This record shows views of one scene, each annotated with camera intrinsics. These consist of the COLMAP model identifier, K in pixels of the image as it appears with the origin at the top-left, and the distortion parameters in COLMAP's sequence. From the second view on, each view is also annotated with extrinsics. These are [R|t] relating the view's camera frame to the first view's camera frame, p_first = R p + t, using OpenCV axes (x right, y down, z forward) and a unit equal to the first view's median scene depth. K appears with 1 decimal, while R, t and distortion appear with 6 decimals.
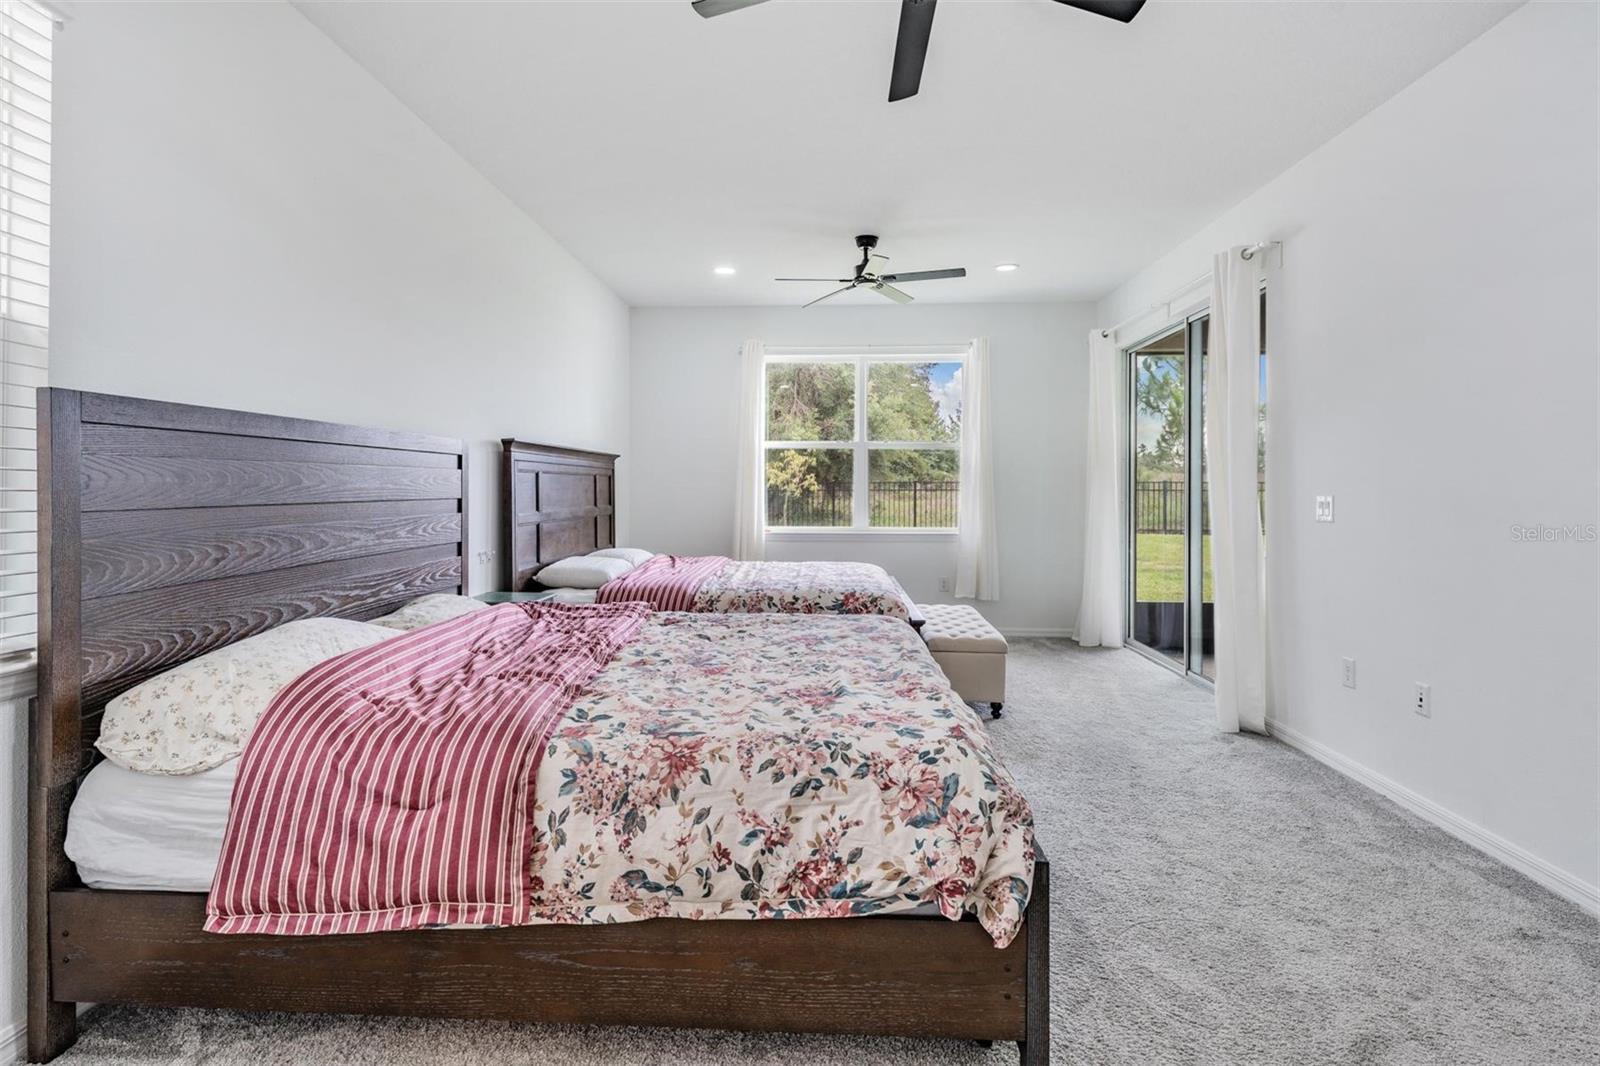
lens RADIAL K [[787.3, 0, 779.9], [0, 787.3, 500.3], [0, 0, 1]] dist [0.004861, -0.001524]
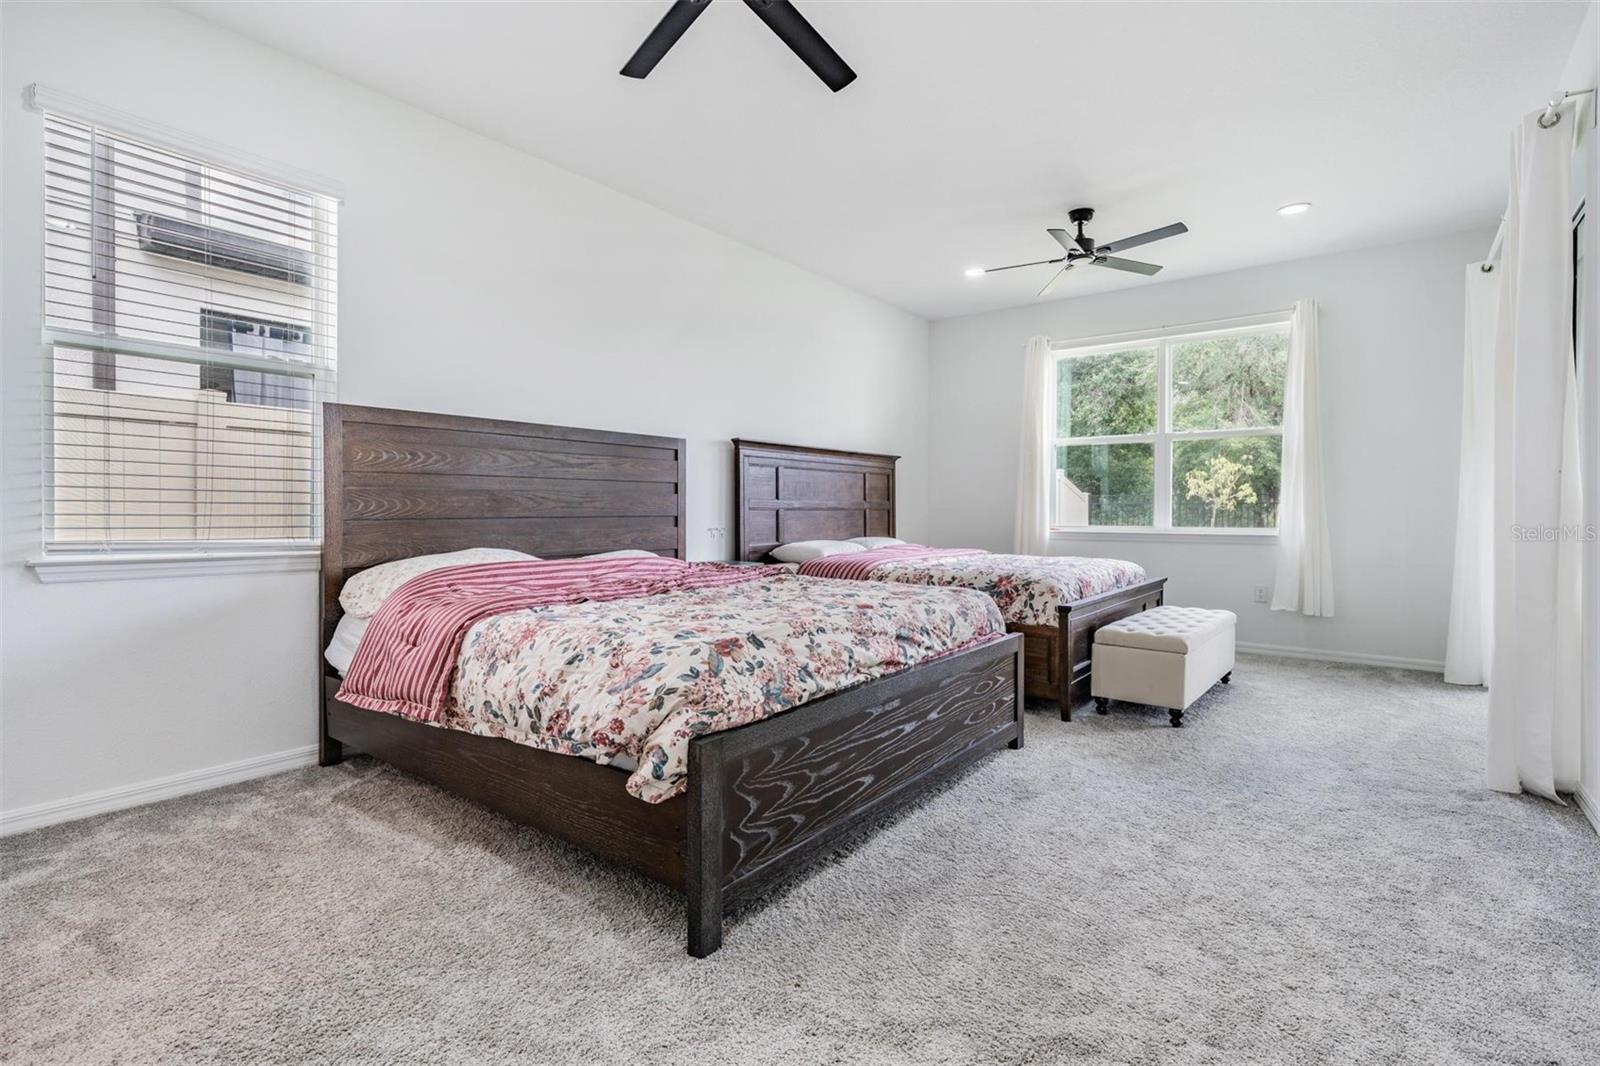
lens RADIAL K [[753.4, 0, 798.3], [0, 753.4, 526.2], [0, 0, 1]] dist [0.001063, -0.000605]
pose [[0.829217, 0.012806, -0.558780, 1.035375], [-0.009681, 0.999917, 0.008549, 0.127721], [0.558843, -0.001679, 0.829272, 0.166210]]
